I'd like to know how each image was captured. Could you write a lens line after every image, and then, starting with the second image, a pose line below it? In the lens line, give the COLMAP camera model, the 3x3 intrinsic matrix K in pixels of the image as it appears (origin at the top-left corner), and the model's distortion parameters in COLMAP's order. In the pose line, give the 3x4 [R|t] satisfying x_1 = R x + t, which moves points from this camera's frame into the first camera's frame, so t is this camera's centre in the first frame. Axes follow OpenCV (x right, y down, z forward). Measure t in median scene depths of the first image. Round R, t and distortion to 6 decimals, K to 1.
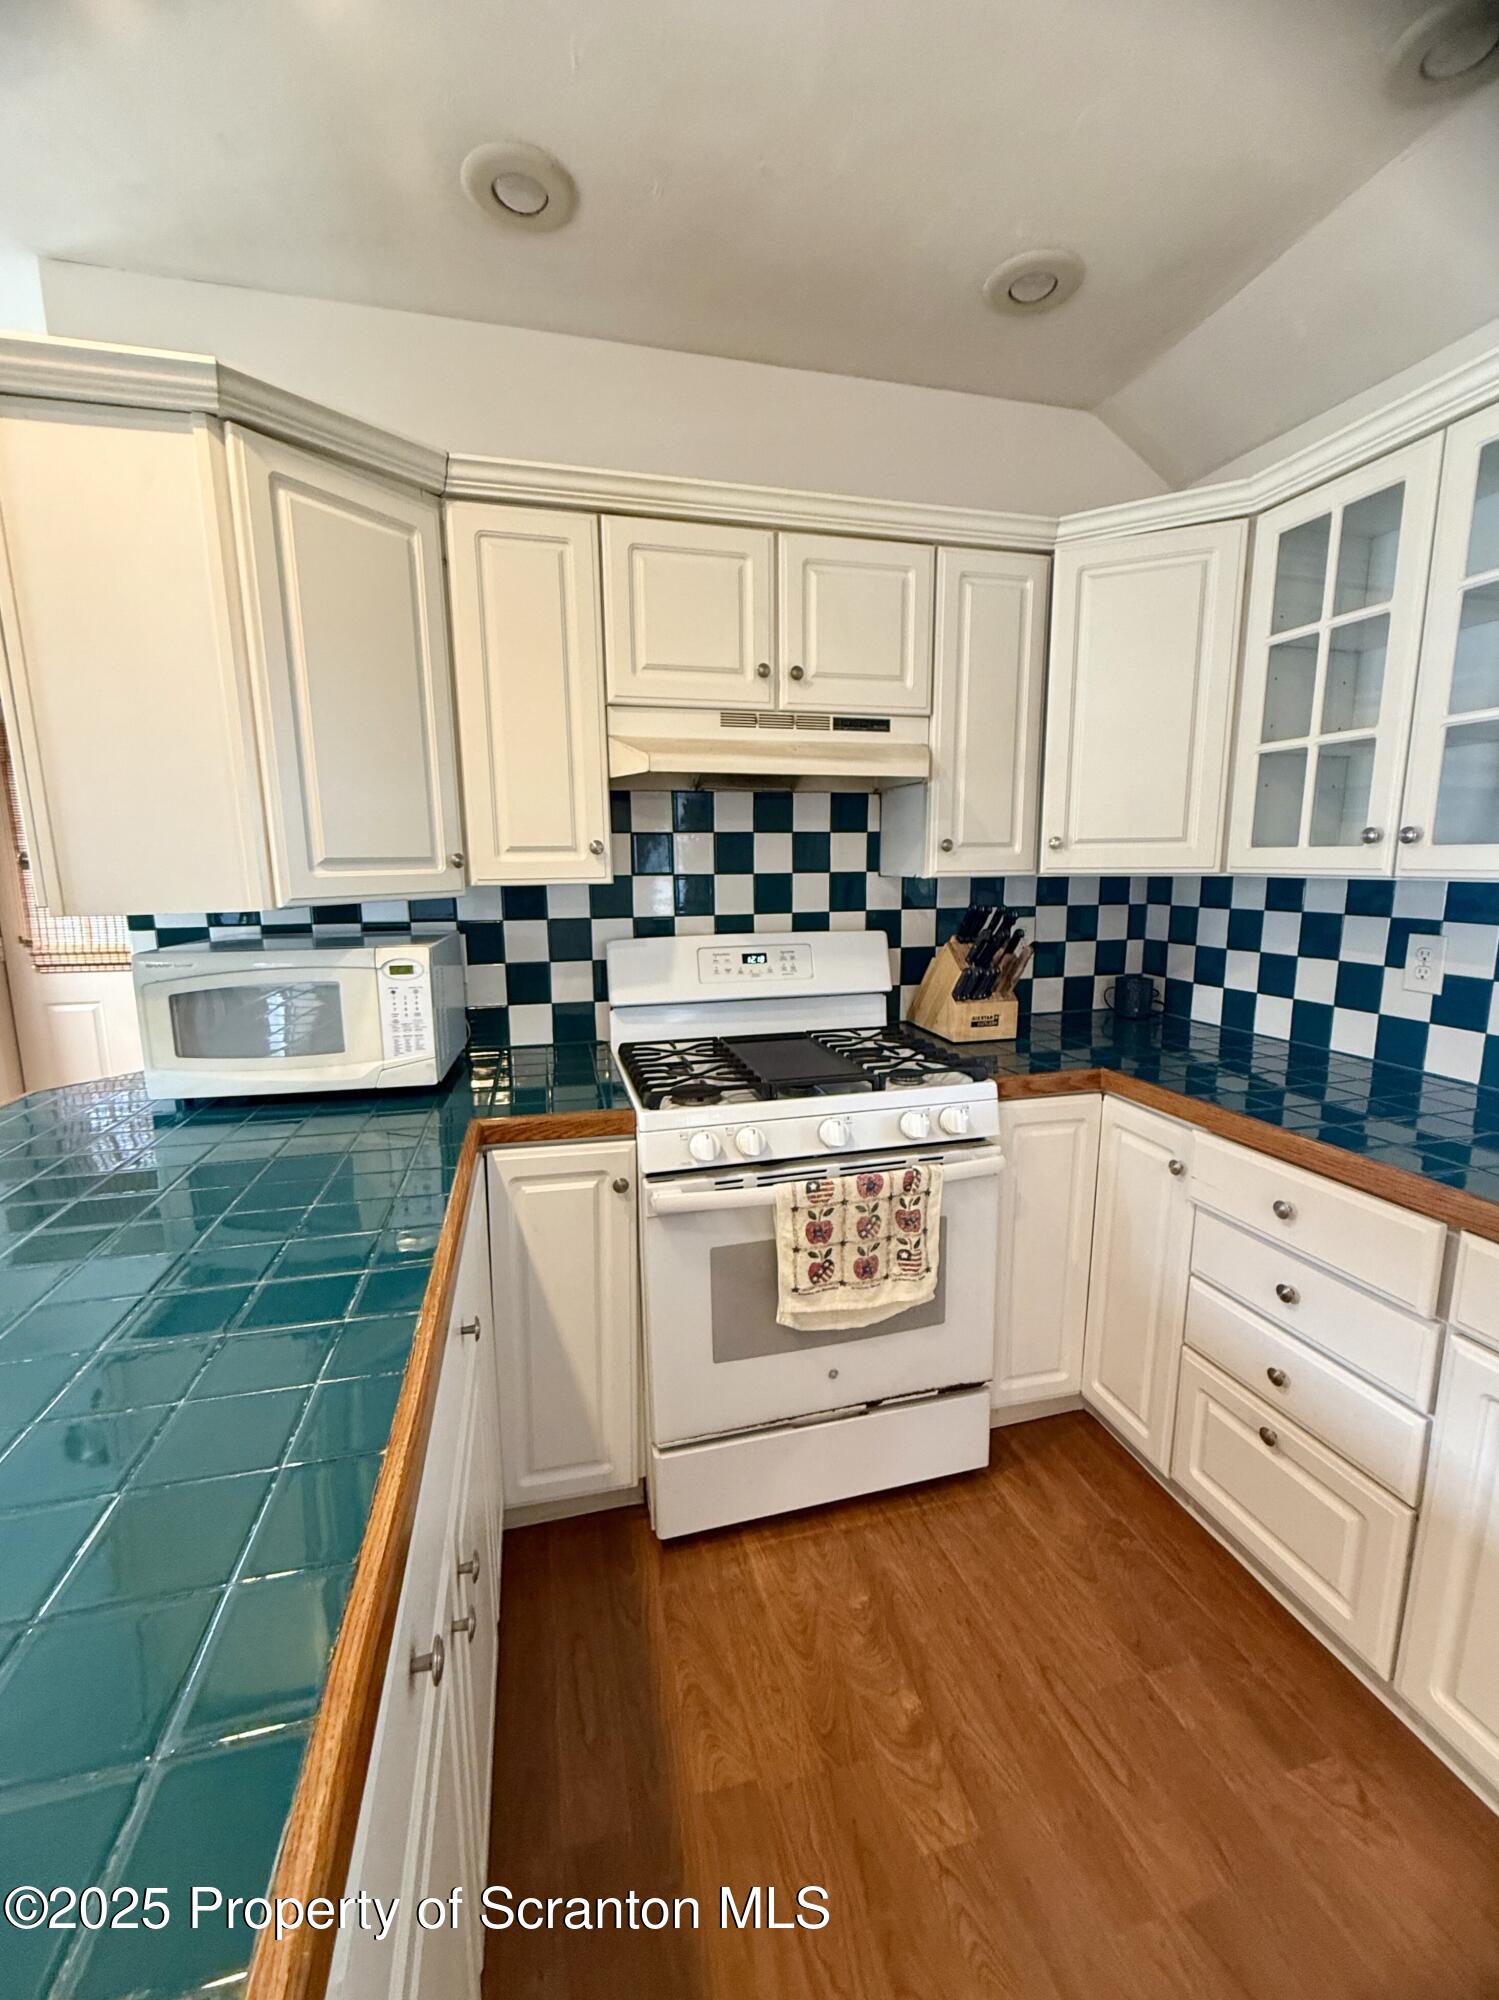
lens RADIAL K [[881.0, 0, 723.6], [0, 881.0, 1011.1], [0, 0, 1]] dist [-0.016645, -0.000375]
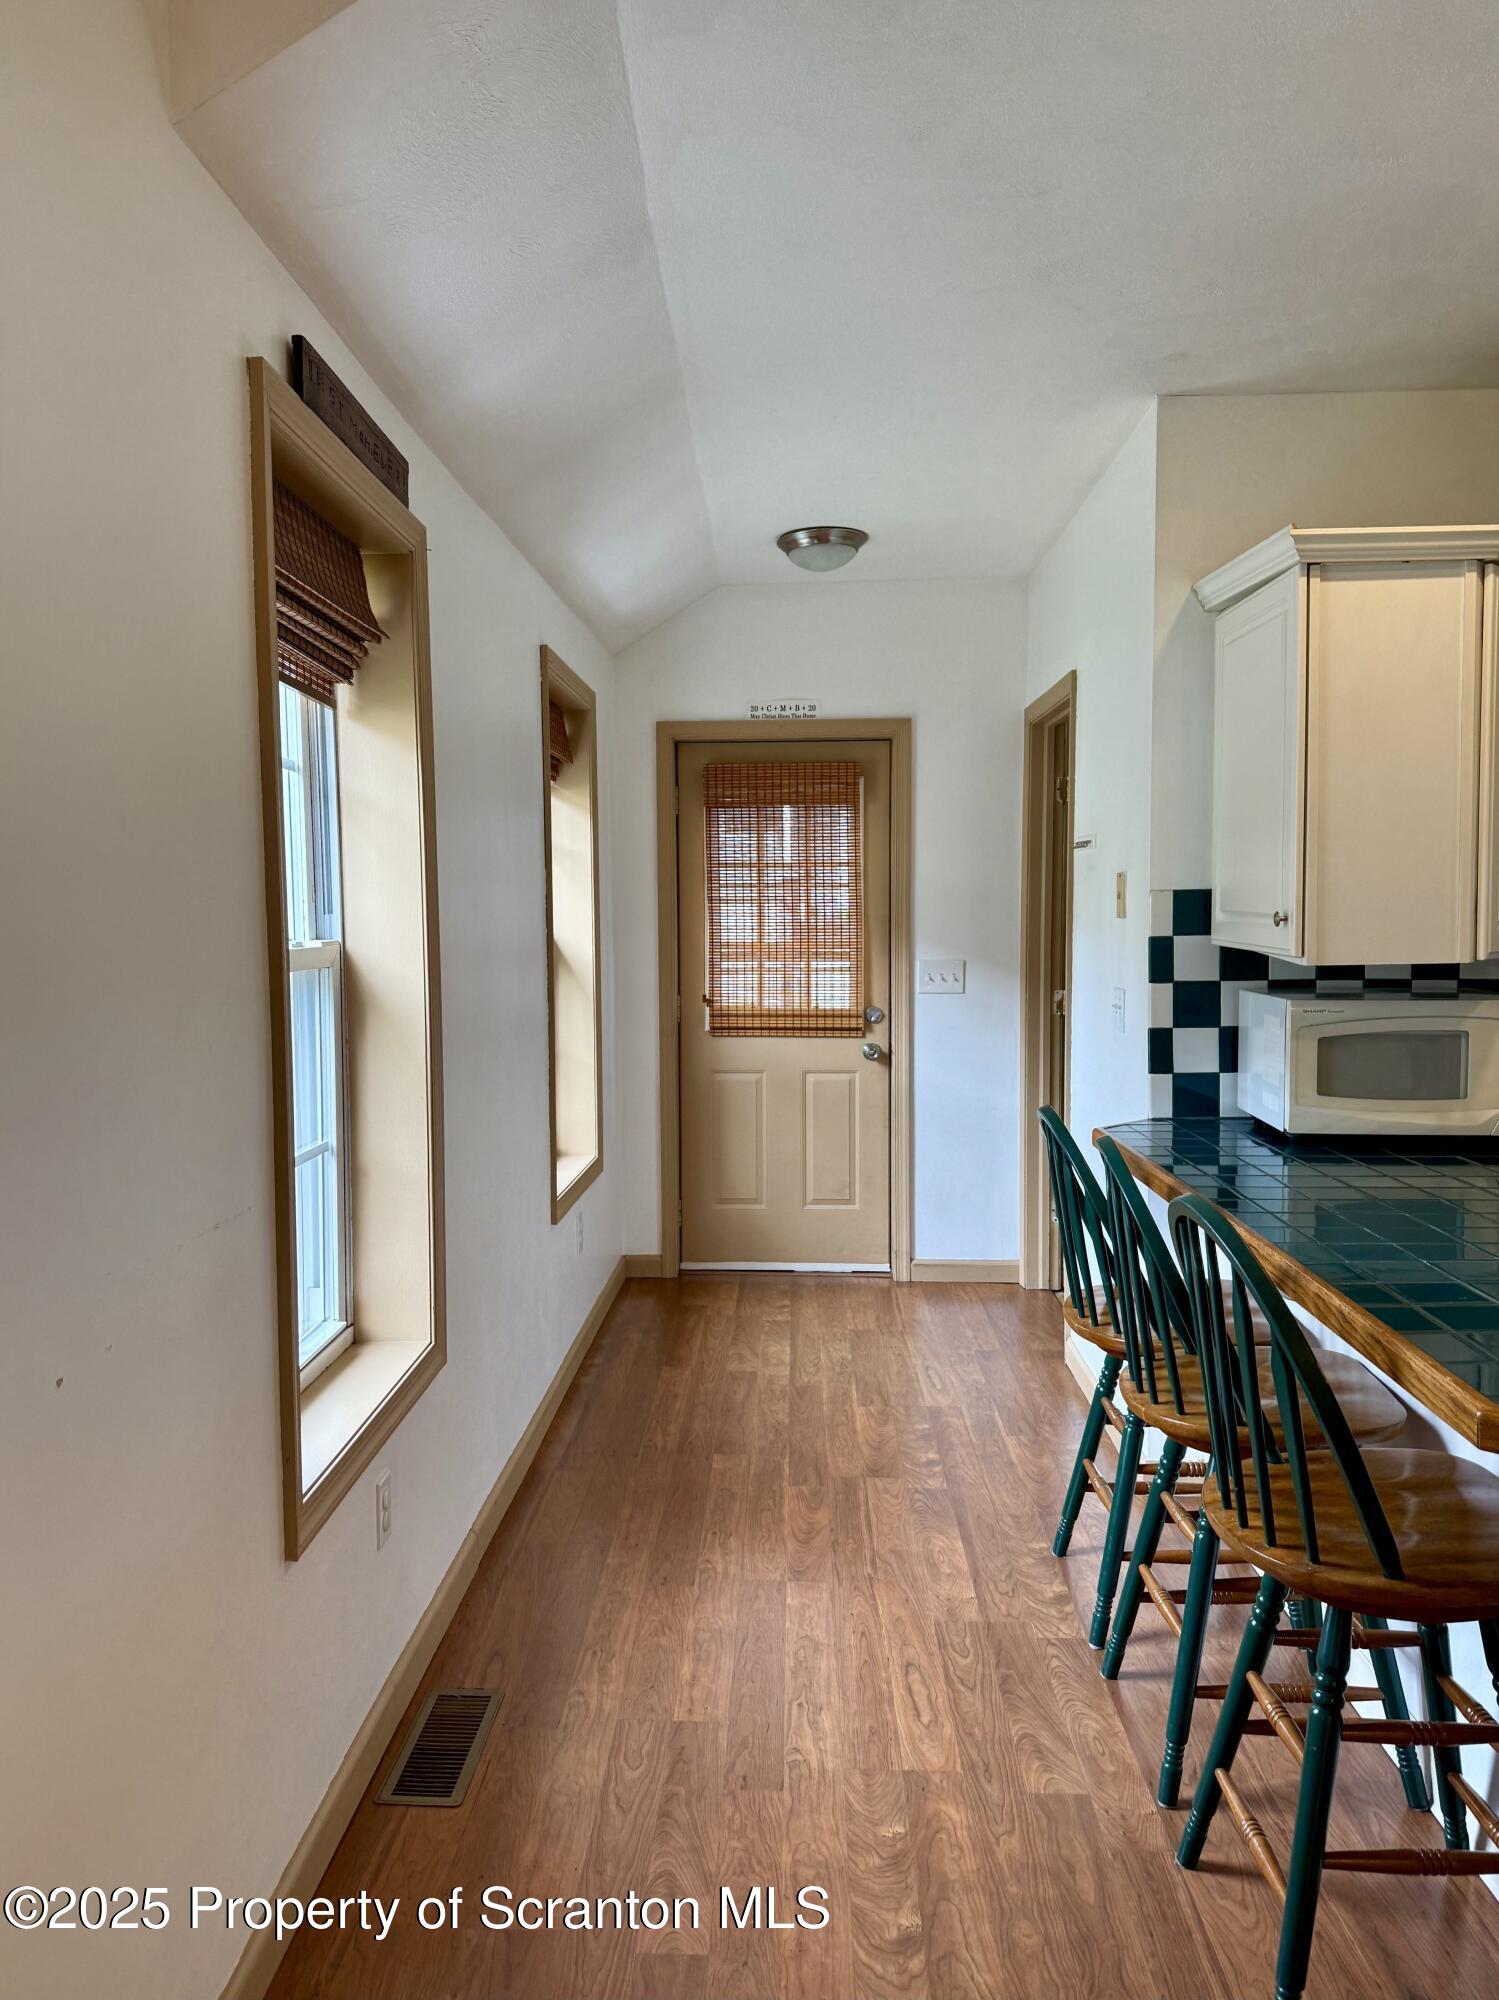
lens RADIAL K [[1457.7, 0, 746.3], [0, 1457.7, 1003.4], [0, 0, 1]] dist [0.032936, -0.027740]
pose [[0.963683, 0.019886, -0.266306, -0.674341], [-0.046851, 0.994347, -0.095288, 0.120180], [0.262905, 0.104304, 0.959167, -0.790924]]
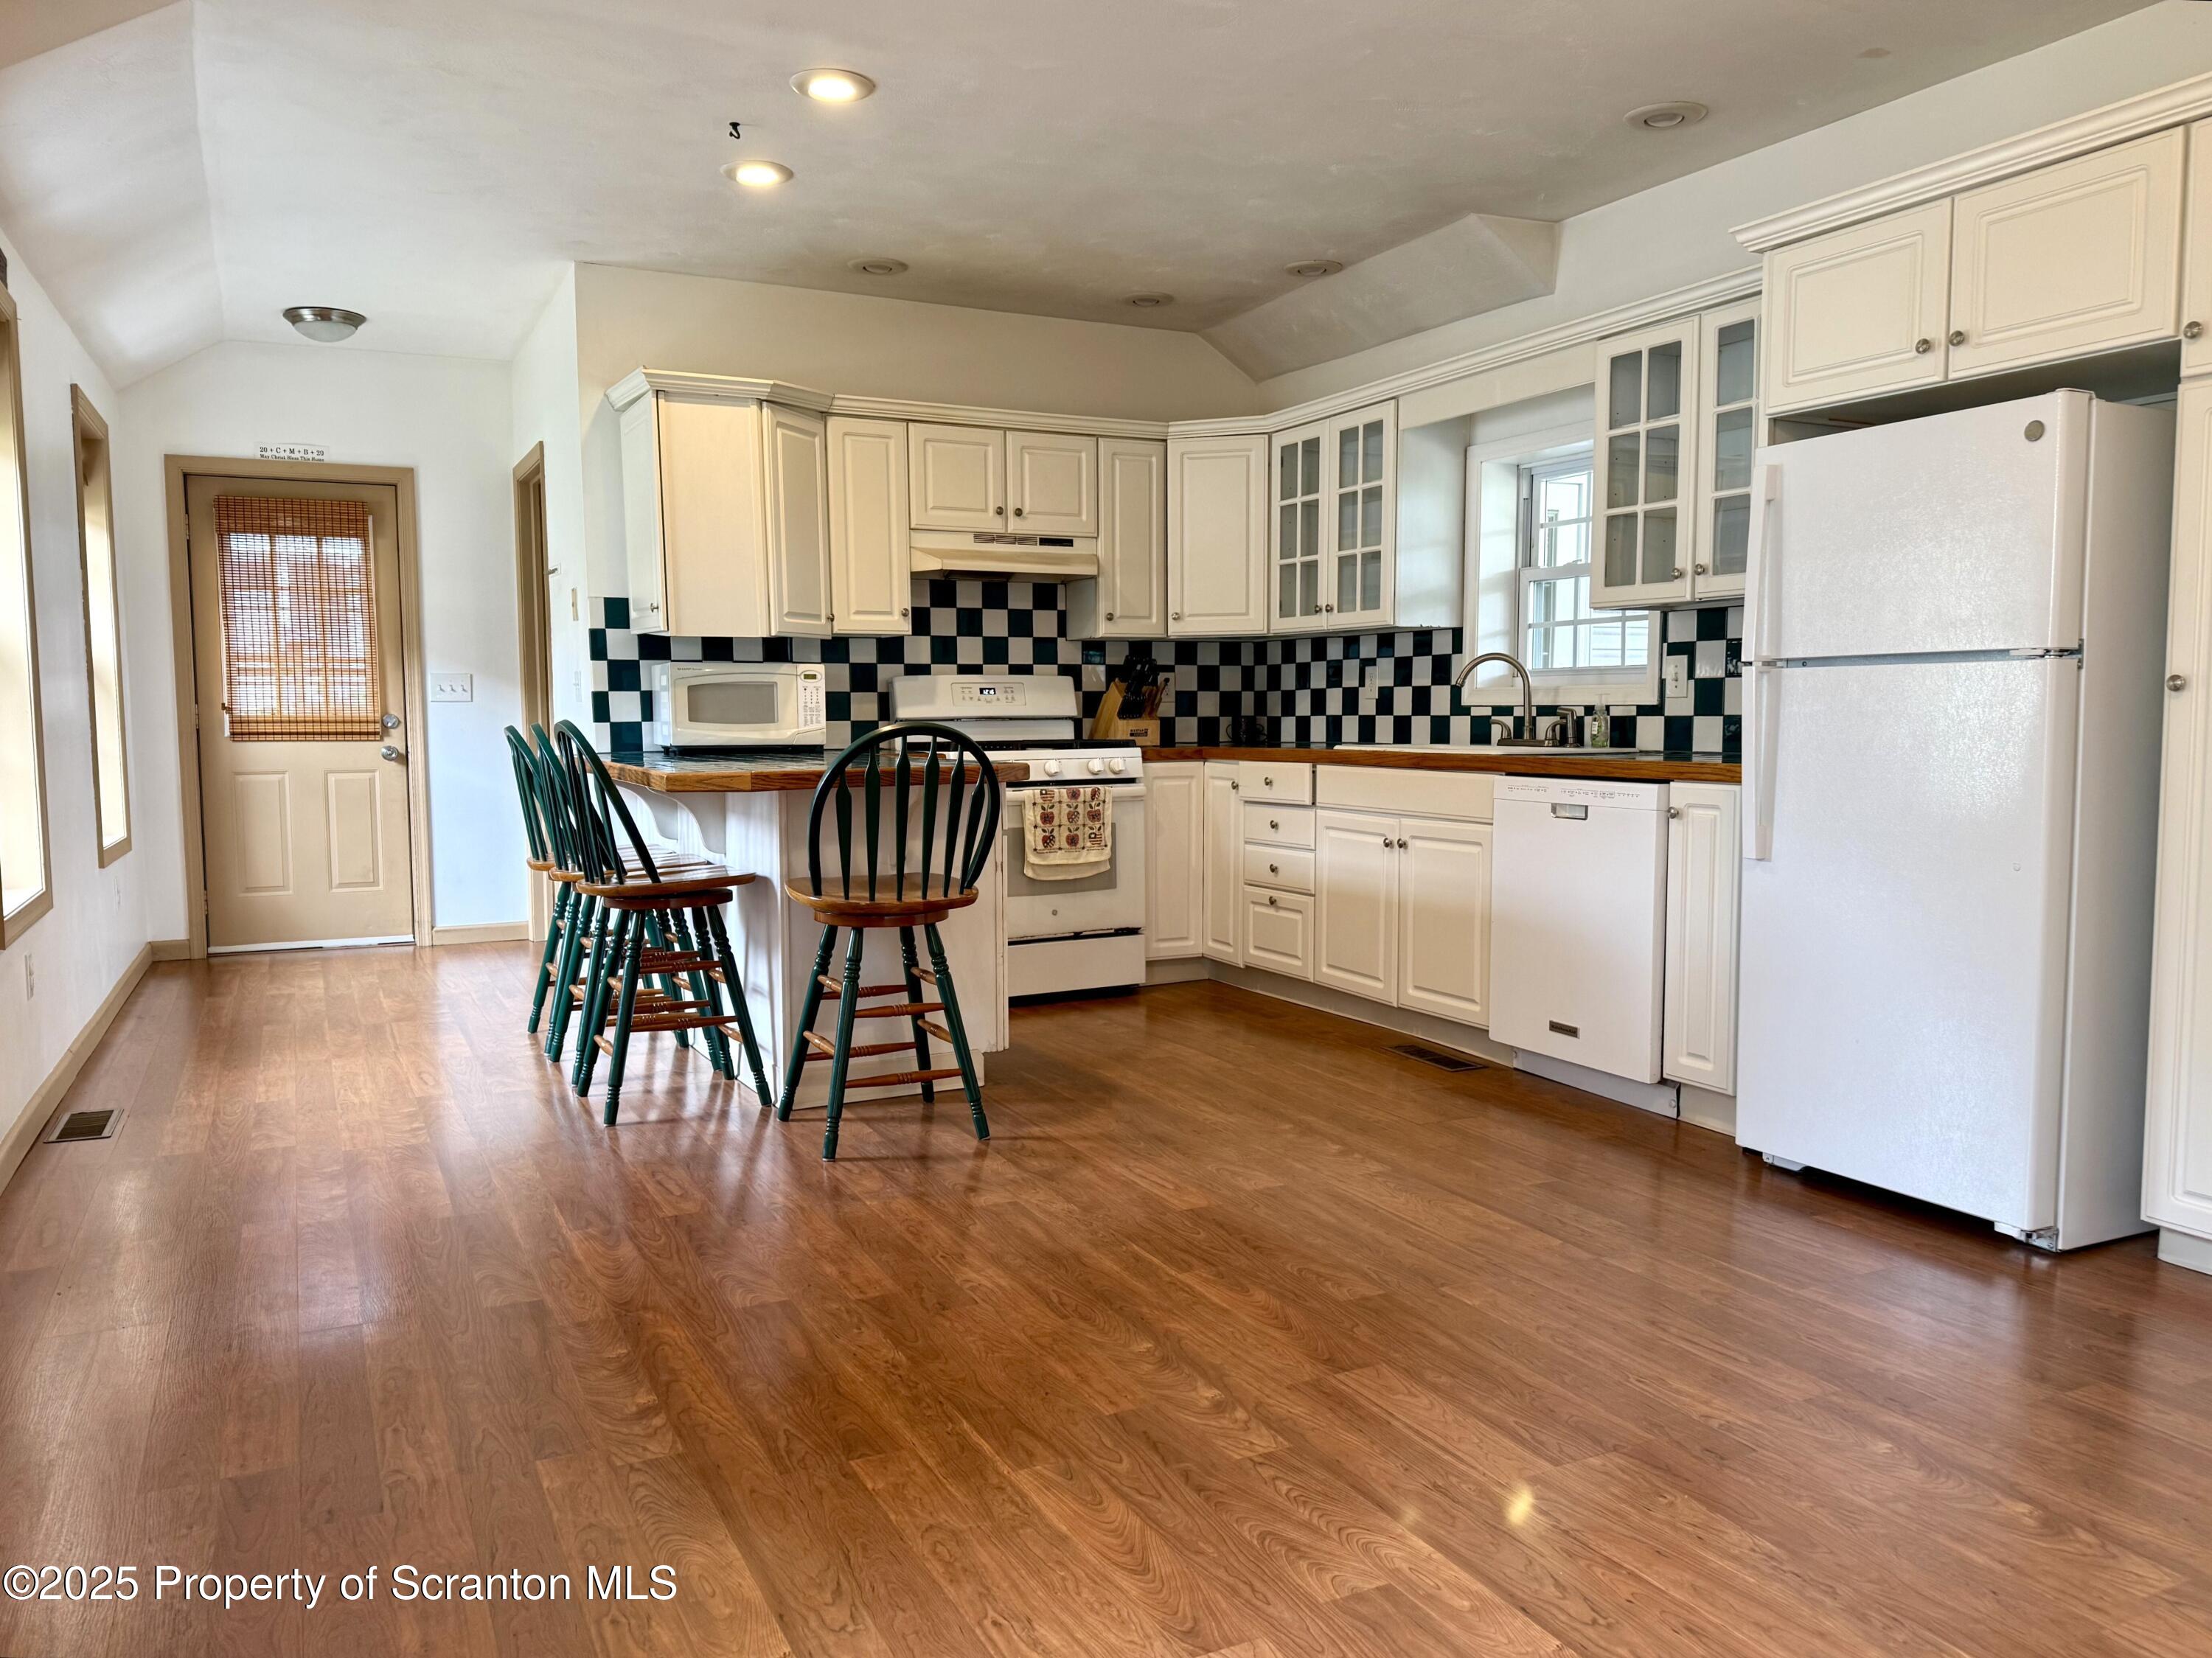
lens RADIAL K [[1612.1, 0, 1111.3], [0, 1612.1, 831.1], [0, 0, 1]] dist [0.032936, -0.027740]
pose [[0.973835, -0.014496, 0.226793, -0.436795], [0.034303, 0.995905, -0.083641, 0.469157], [-0.224652, 0.089232, 0.970345, -1.909667]]
